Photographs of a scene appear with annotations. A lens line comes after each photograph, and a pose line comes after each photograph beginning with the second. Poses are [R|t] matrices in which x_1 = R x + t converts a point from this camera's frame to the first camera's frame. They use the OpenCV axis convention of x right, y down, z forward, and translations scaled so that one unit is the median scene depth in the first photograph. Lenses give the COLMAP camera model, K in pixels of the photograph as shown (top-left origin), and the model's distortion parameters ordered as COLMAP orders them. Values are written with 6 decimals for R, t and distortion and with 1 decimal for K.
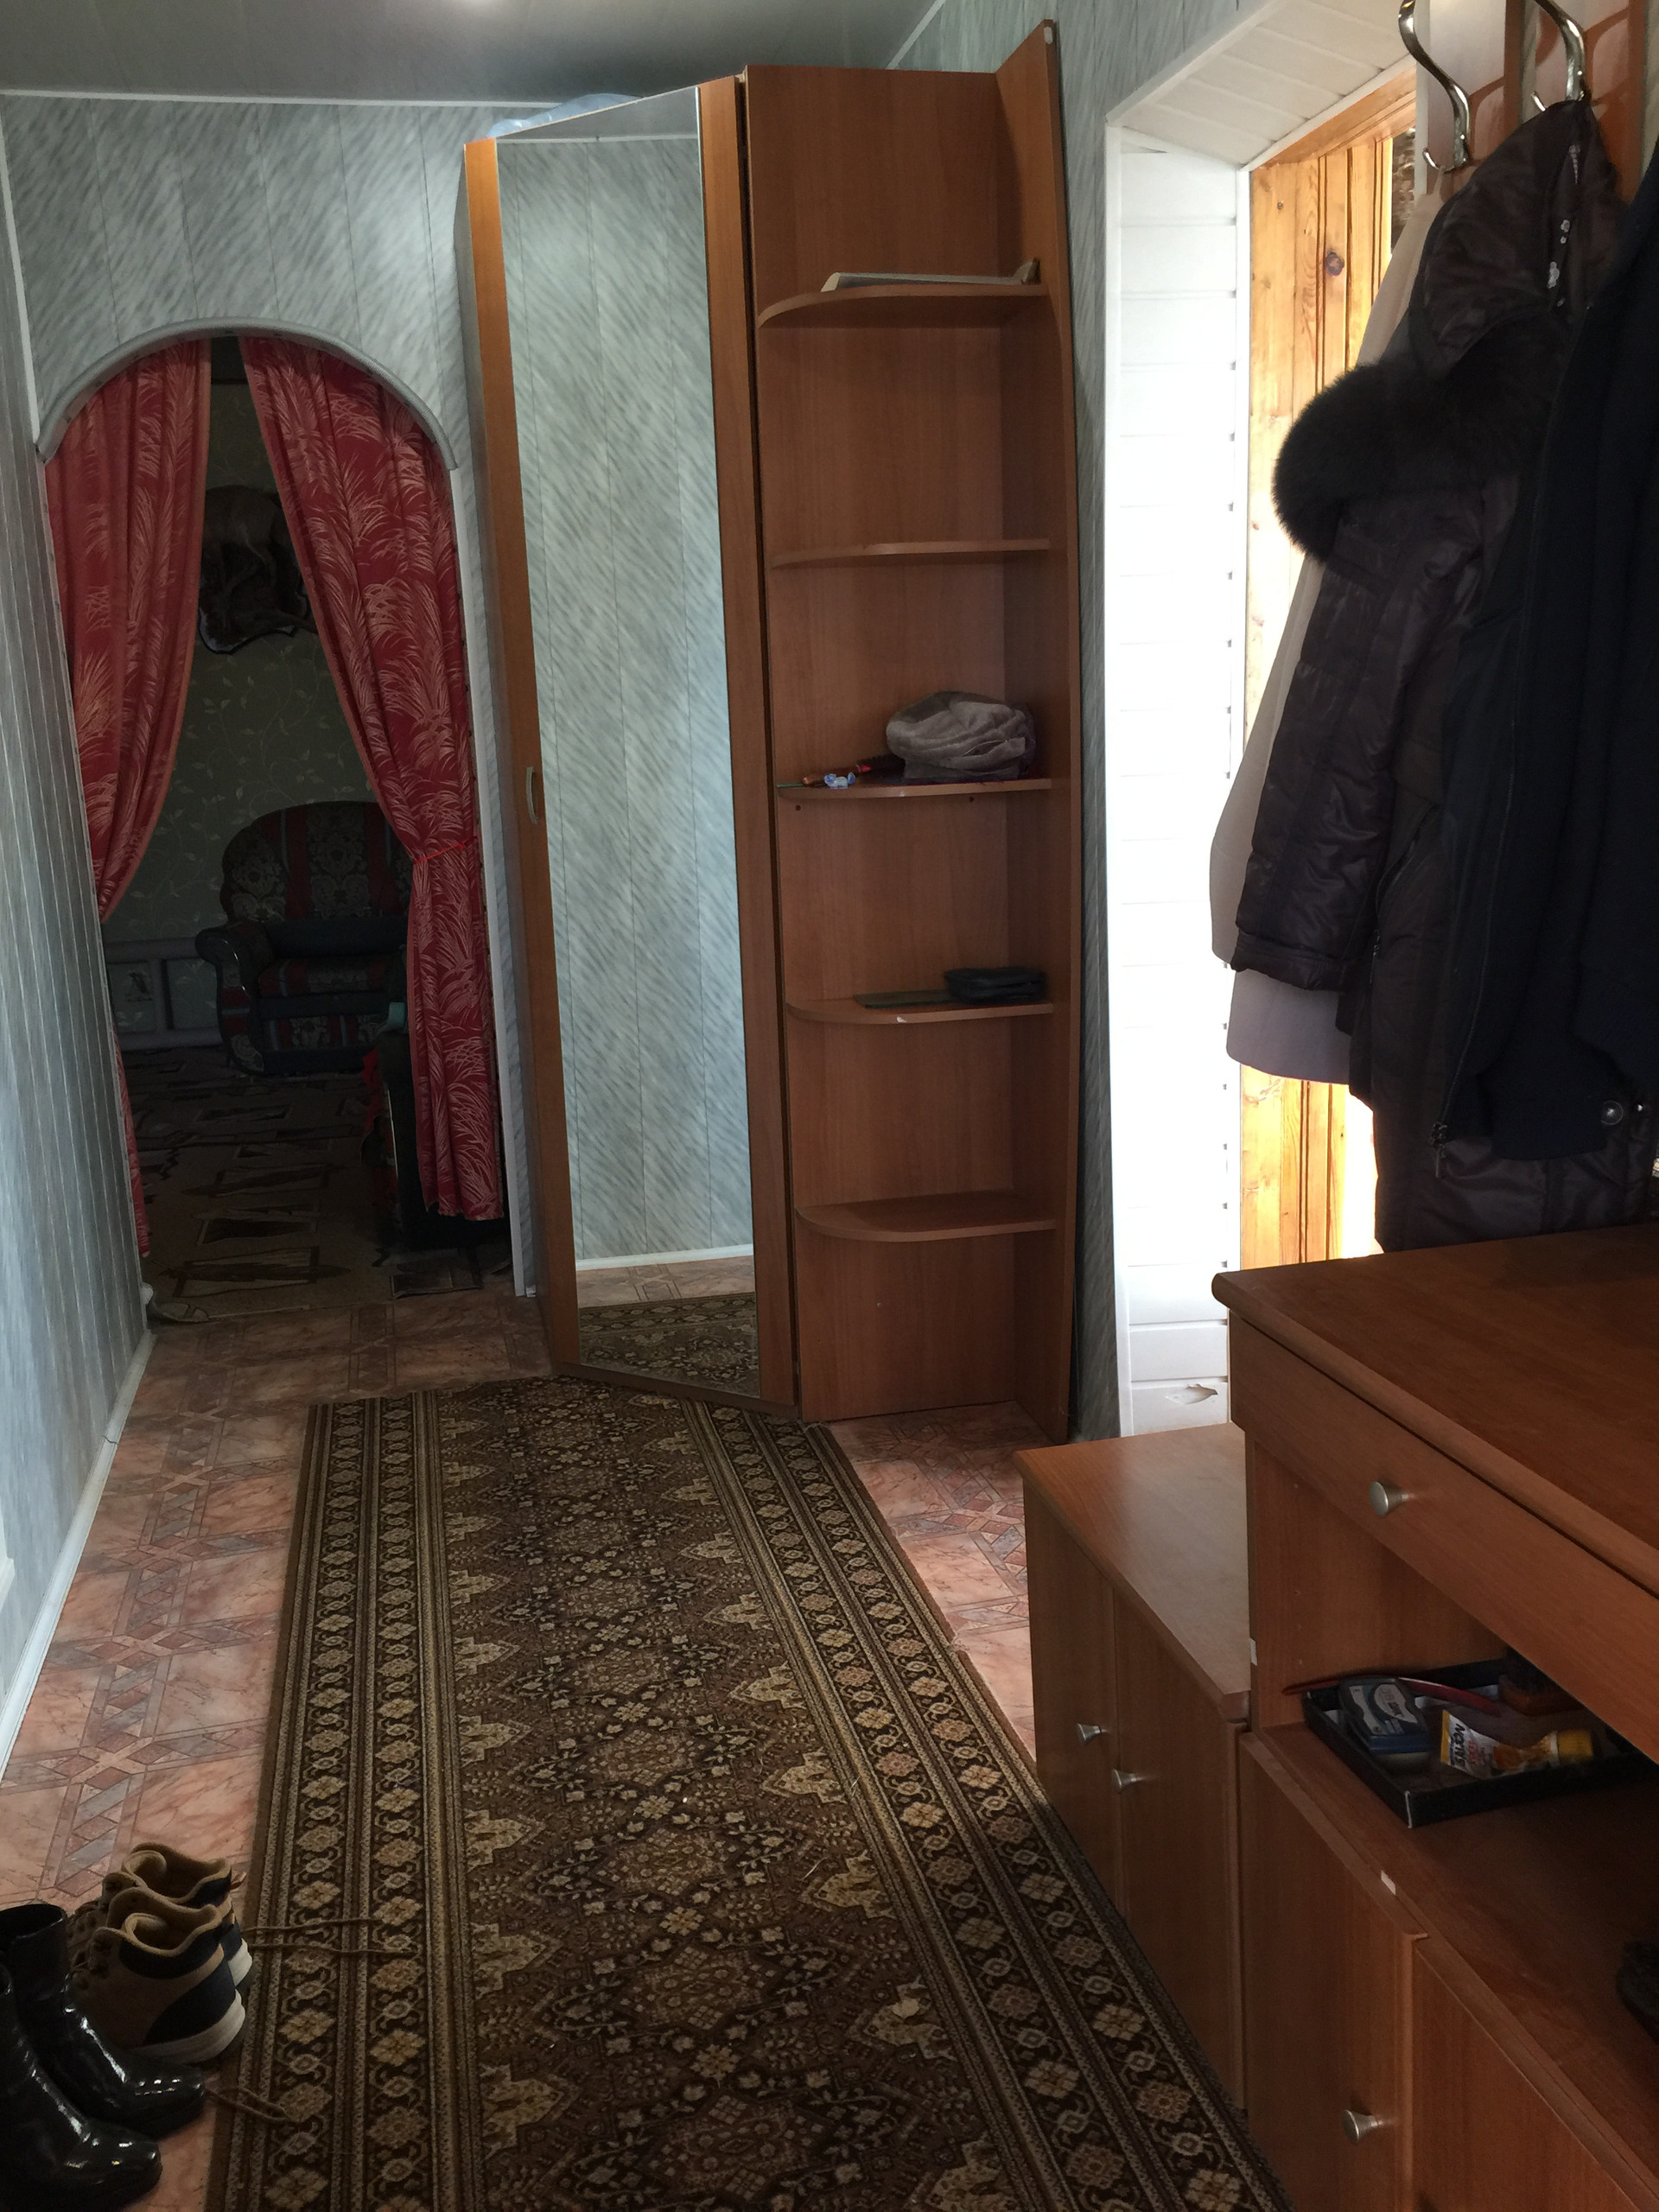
lens RADIAL K [[1882.5, 0, 829.5], [0, 1882.5, 1106.0], [0, 0, 1]] dist [0.089873, -0.116007]
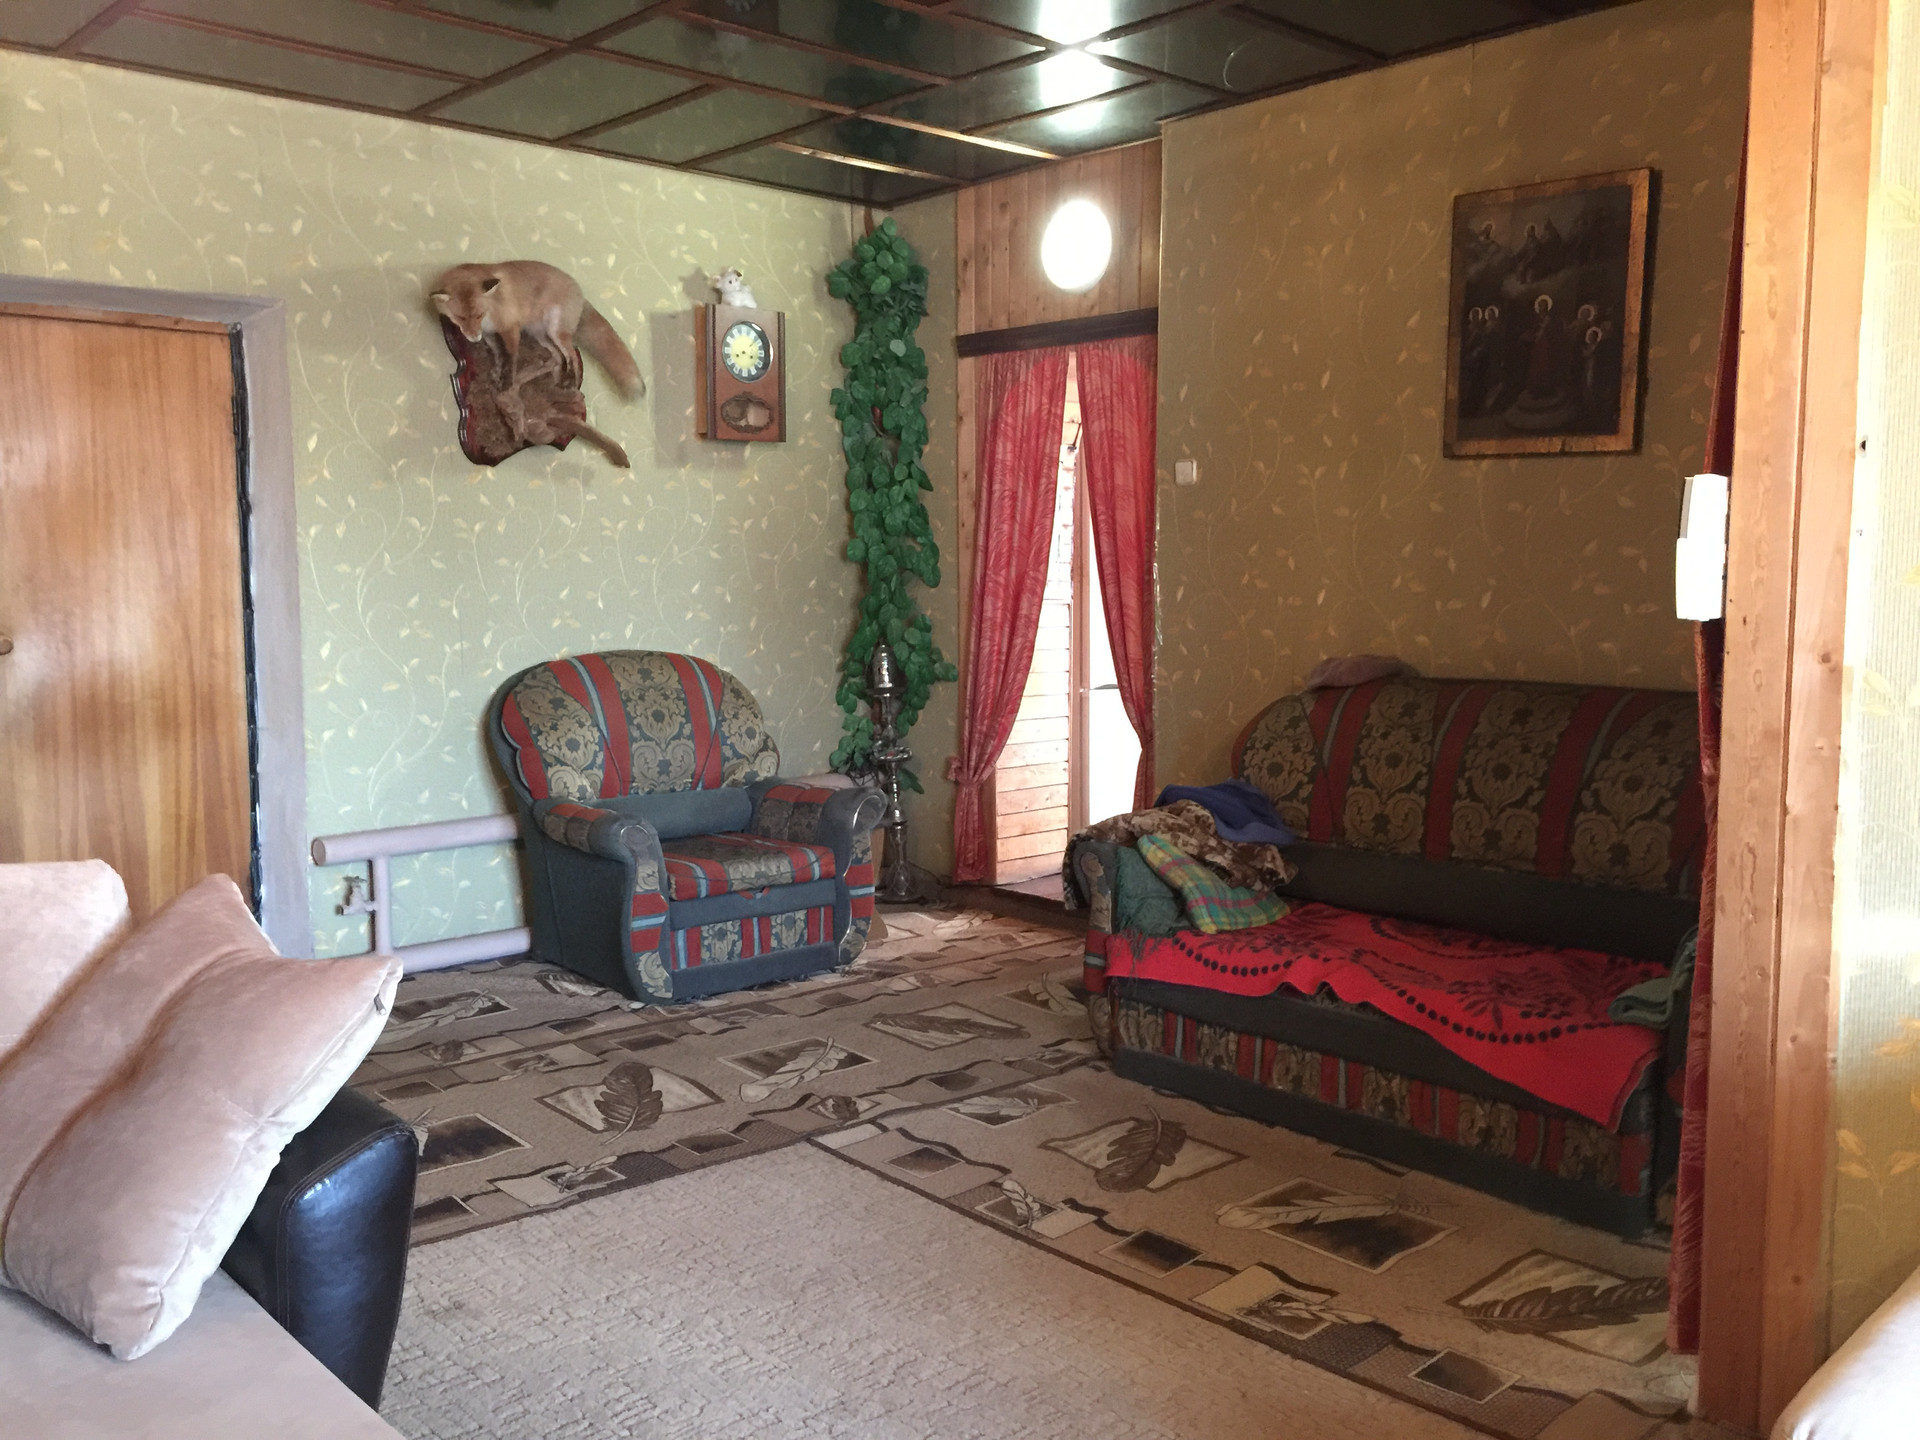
lens RADIAL K [[1634.0, 0, 941.9], [0, 1634.0, 708.2], [0, 0, 1]] dist [0.089873, -0.116007]
pose [[0.871193, -0.011454, 0.490807, -0.720847], [0.075822, 0.990872, -0.111462, -0.071555], [-0.485050, 0.134319, 0.864109, 0.497266]]
